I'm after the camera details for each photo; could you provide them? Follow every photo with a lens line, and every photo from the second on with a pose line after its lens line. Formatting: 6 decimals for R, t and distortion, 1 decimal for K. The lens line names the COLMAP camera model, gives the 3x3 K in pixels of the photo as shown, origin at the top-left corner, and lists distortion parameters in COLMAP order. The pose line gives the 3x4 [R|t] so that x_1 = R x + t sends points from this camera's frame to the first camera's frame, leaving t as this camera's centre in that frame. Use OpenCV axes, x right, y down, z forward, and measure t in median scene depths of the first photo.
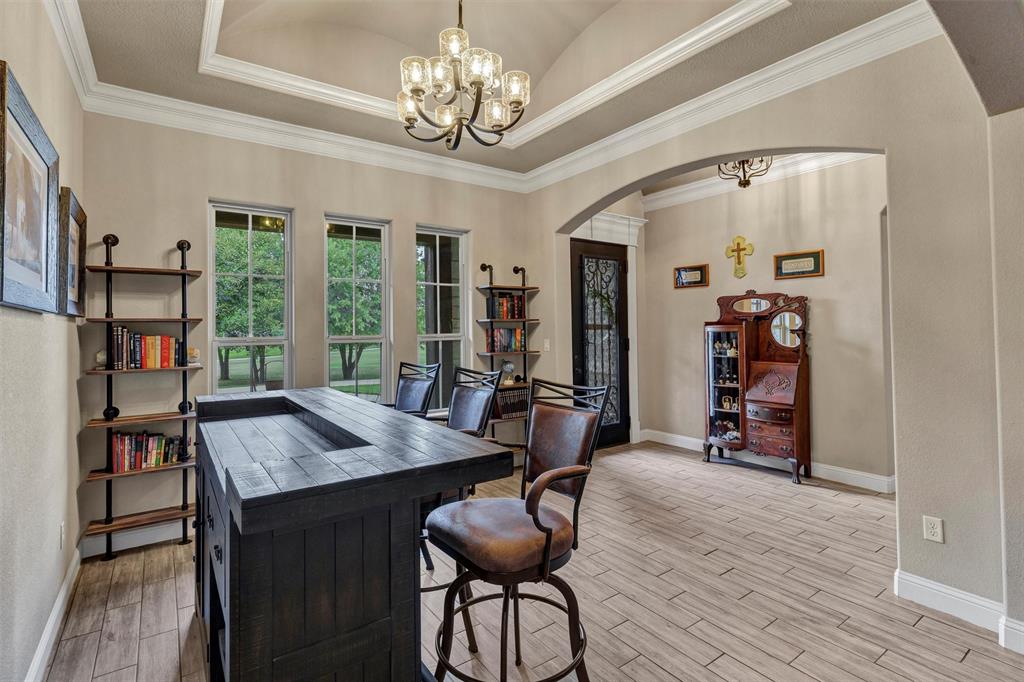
lens RADIAL K [[491.5, 0, 511.4], [0, 491.5, 322.7], [0, 0, 1]] dist [-0.000764, -0.000358]
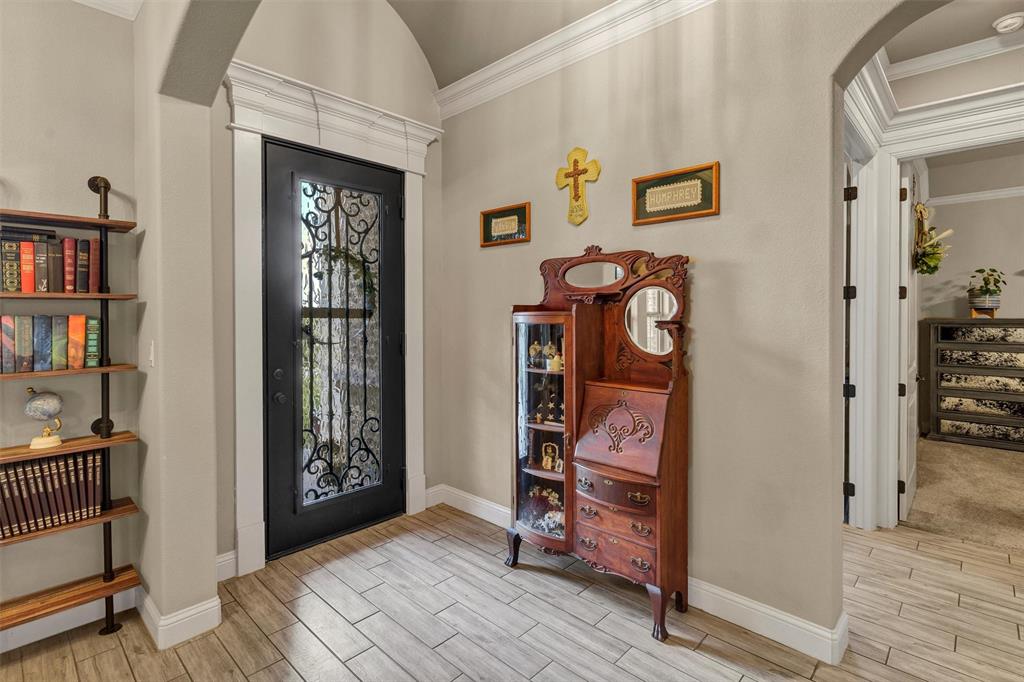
lens RADIAL K [[492.9, 0, 517.2], [0, 492.9, 325.5], [0, 0, 1]] dist [-0.000877, -0.000479]
pose [[0.979948, 0.001847, 0.199243, 0.305164], [-0.008725, 0.999396, 0.033647, 0.002553], [-0.199060, -0.034711, 0.979372, 0.497153]]
